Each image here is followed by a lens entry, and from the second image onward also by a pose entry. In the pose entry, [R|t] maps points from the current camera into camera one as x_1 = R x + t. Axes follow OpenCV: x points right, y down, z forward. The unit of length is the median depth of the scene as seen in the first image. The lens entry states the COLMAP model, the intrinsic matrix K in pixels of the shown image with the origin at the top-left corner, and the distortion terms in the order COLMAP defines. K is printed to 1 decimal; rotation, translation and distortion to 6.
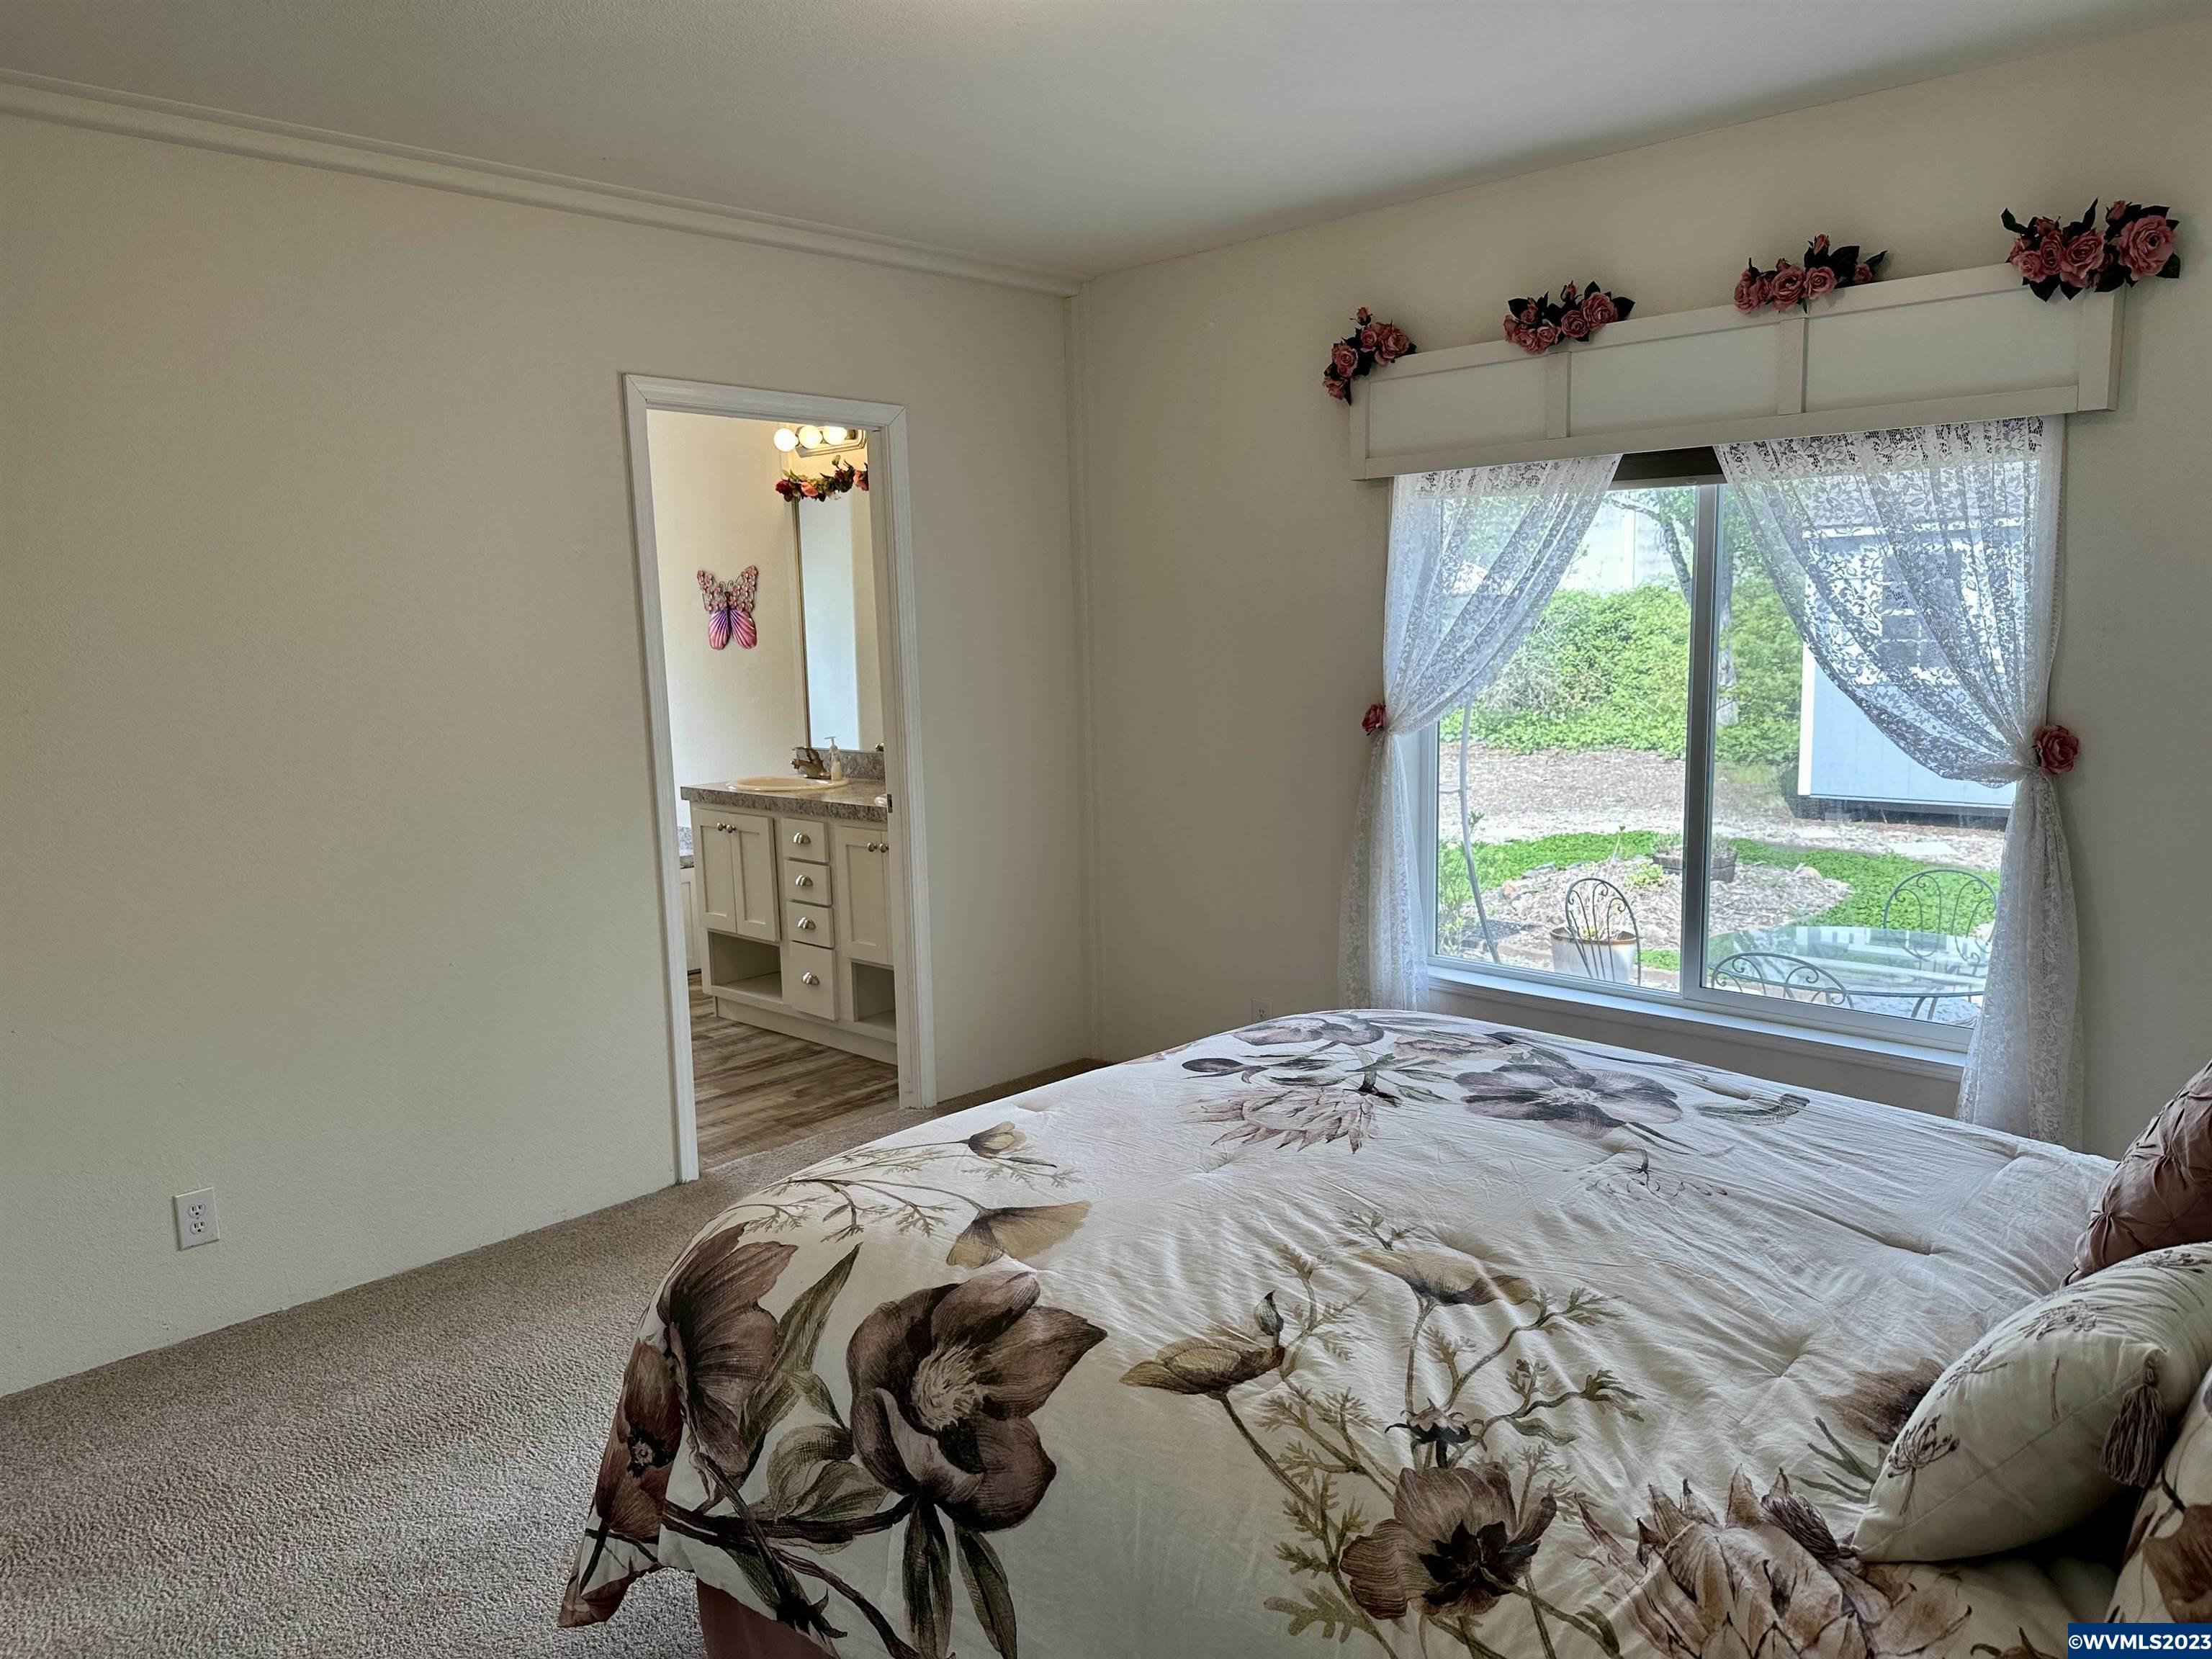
lens RADIAL K [[1555.2, 0, 1108.9], [0, 1555.2, 831.6], [0, 0, 1]] dist [0.006675, -0.000457]
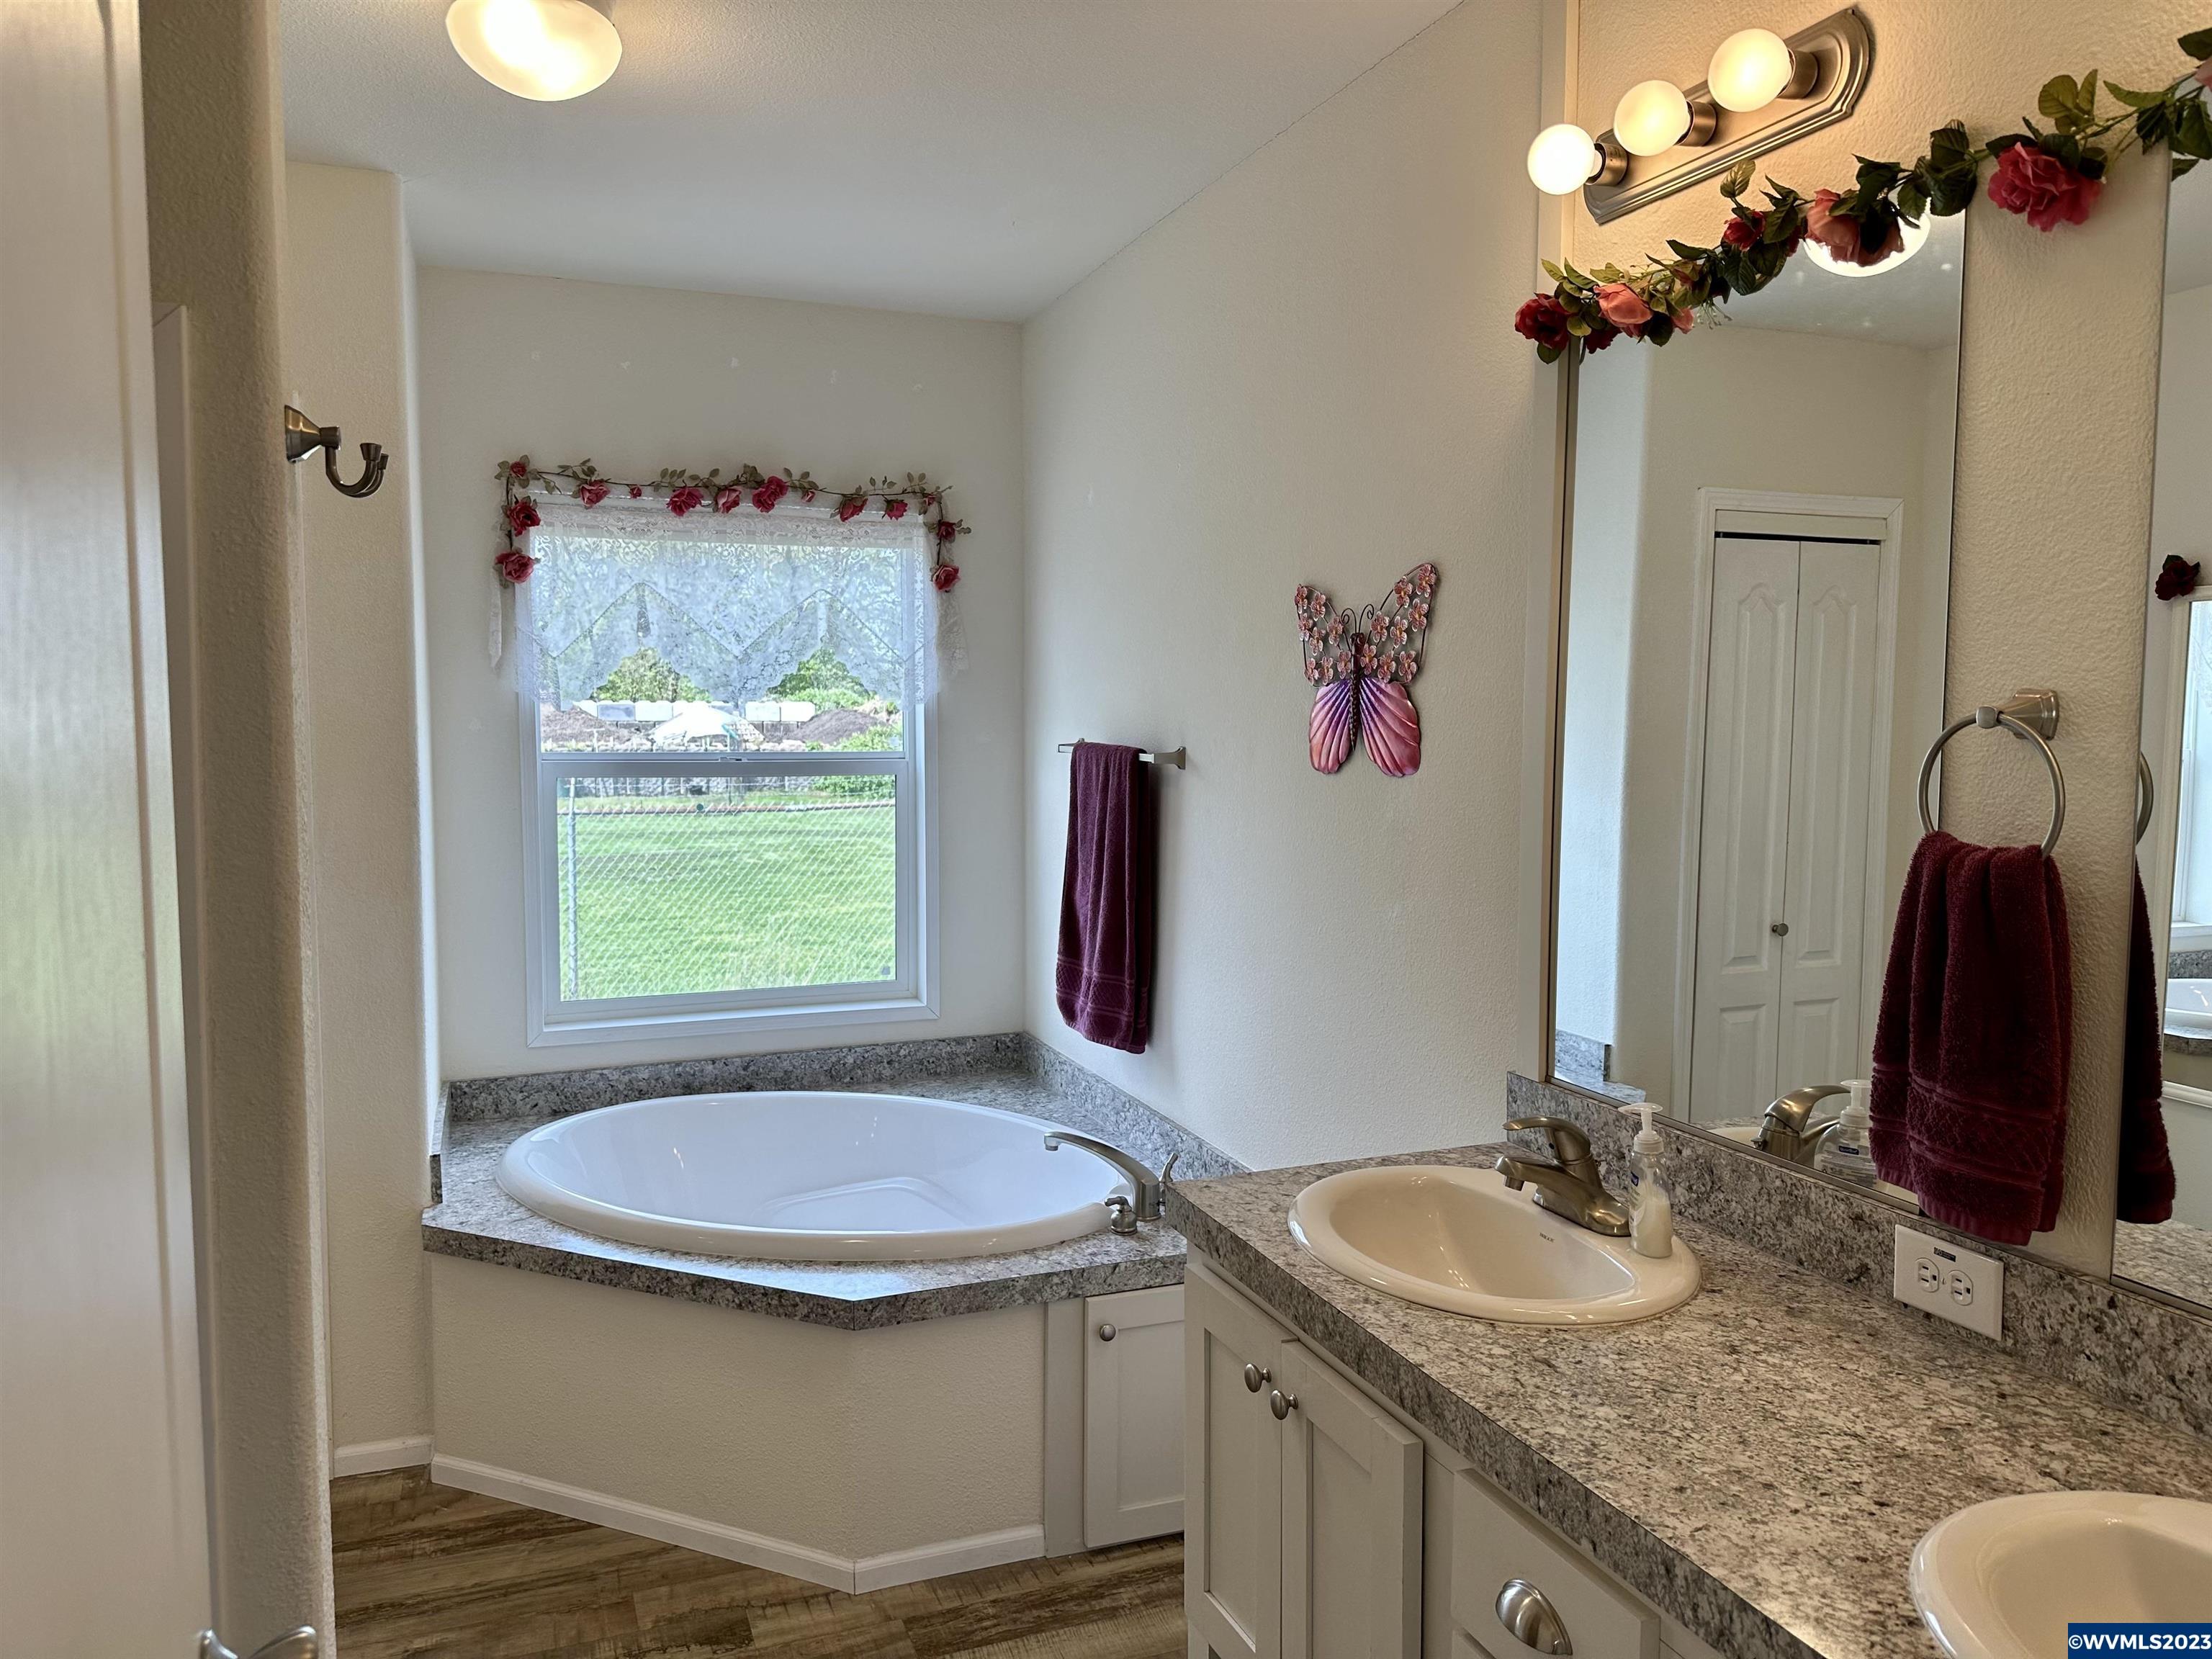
lens RADIAL K [[1555.2, 0, 1106.6], [0, 1555.2, 832.3], [0, 0, 1]] dist [0.006675, -0.000457]
pose [[0.910982, 0.071262, -0.406244, -0.141451], [-0.097798, 0.994193, -0.044908, -0.080796], [0.400685, 0.080640, 0.912660, 0.627706]]
